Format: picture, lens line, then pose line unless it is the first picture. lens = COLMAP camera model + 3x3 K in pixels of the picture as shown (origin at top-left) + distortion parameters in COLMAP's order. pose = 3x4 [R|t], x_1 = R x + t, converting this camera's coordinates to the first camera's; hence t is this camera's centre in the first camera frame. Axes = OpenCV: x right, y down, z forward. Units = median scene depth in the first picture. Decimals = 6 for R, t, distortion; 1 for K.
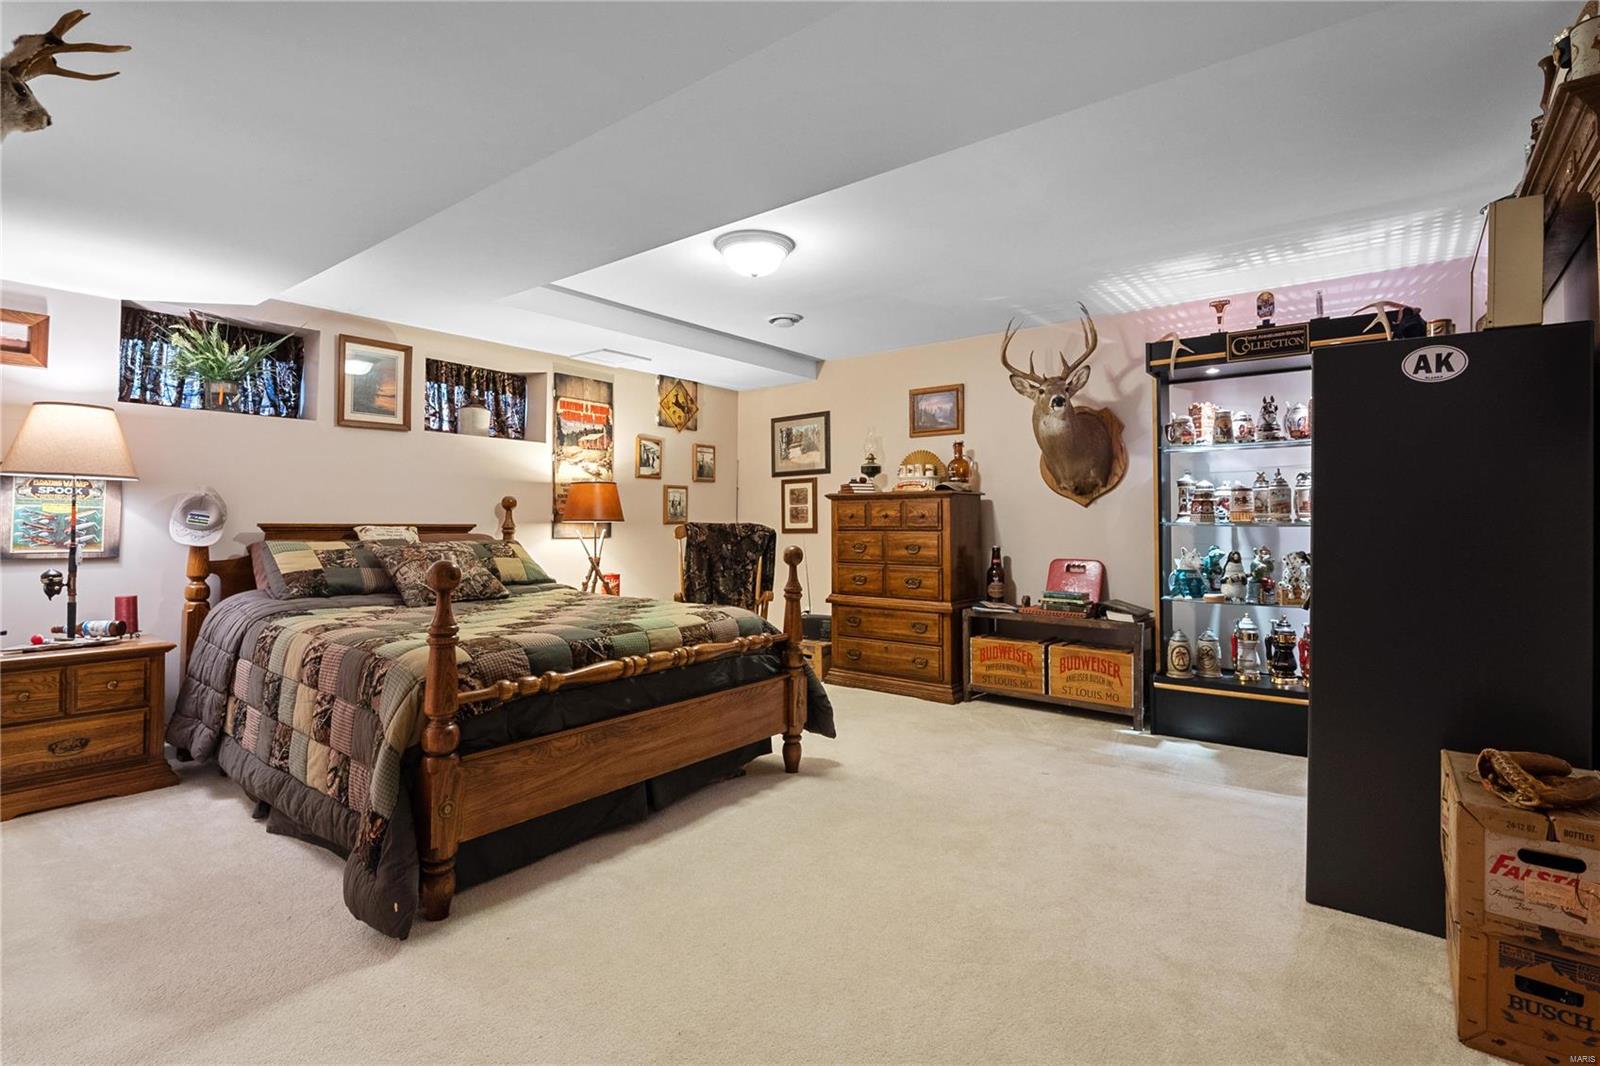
lens RADIAL K [[758.0, 0, 801.4], [0, 758.0, 505.1], [0, 0, 1]] dist [-0.012051, -0.000705]
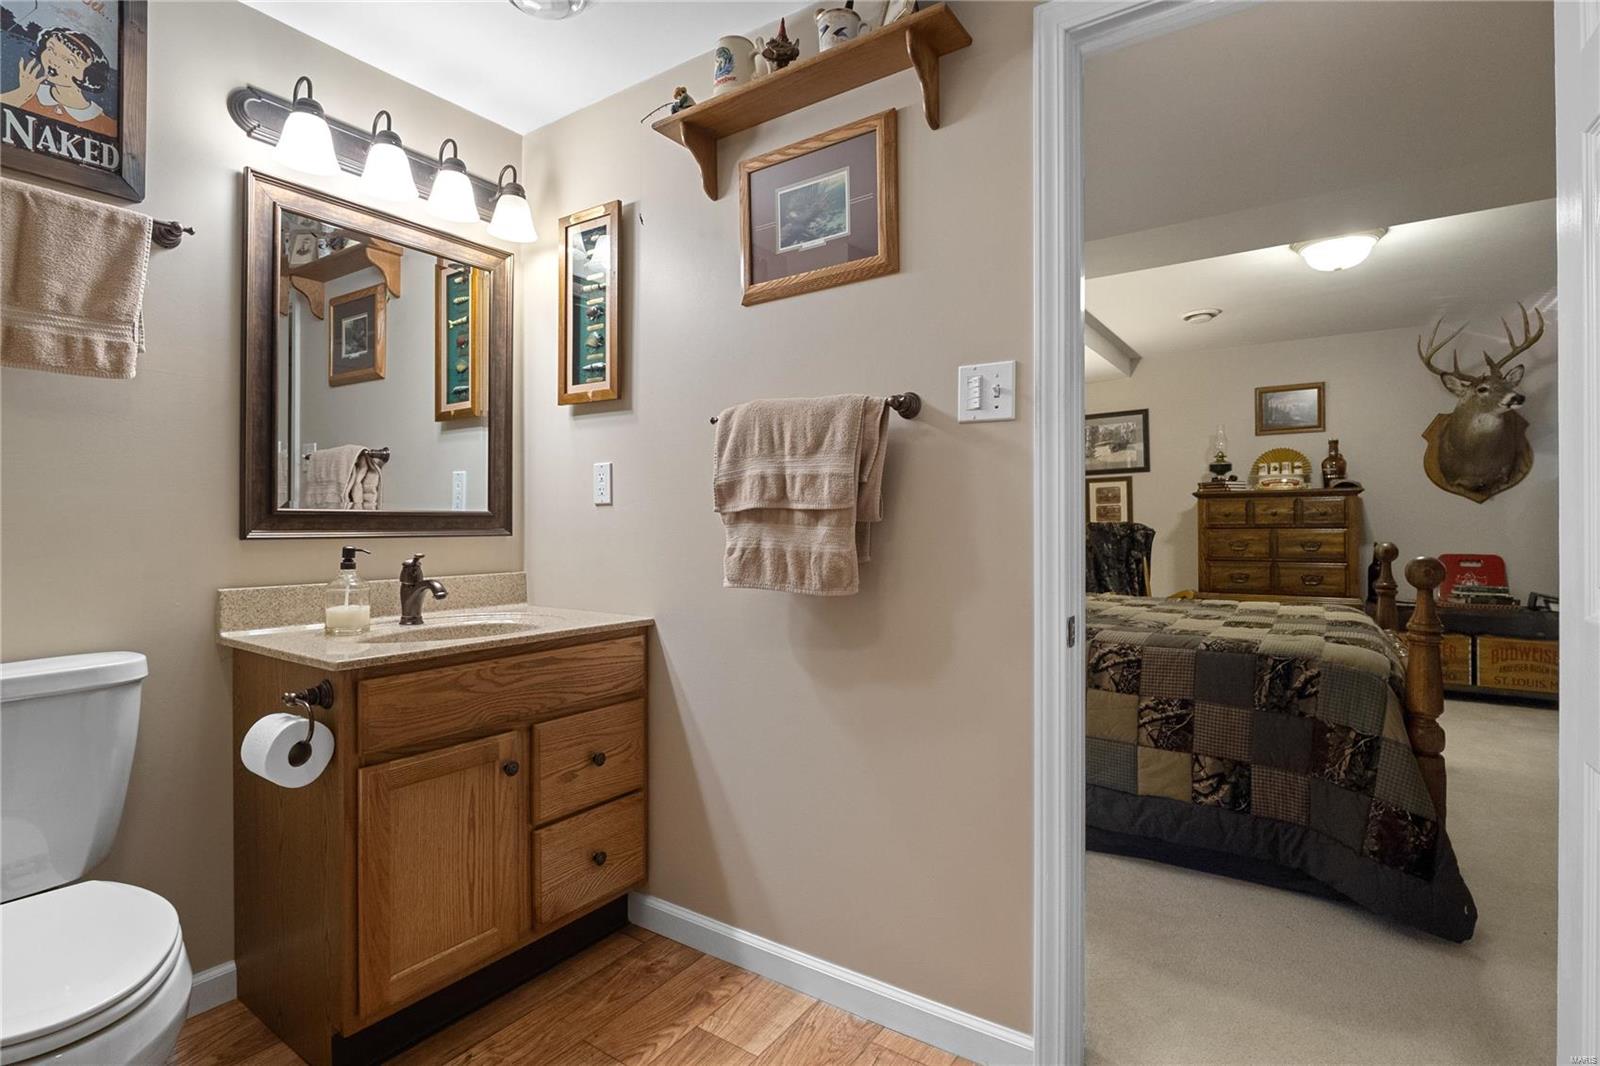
lens RADIAL K [[769.6, 0, 801.7], [0, 769.6, 522.9], [0, 0, 1]] dist [-0.008322, -0.000926]
pose [[0.996866, -0.007933, 0.078705, -0.574362], [0.006402, 0.999786, 0.019680, 0.002810], [-0.078844, -0.019115, 0.996704, 0.035476]]
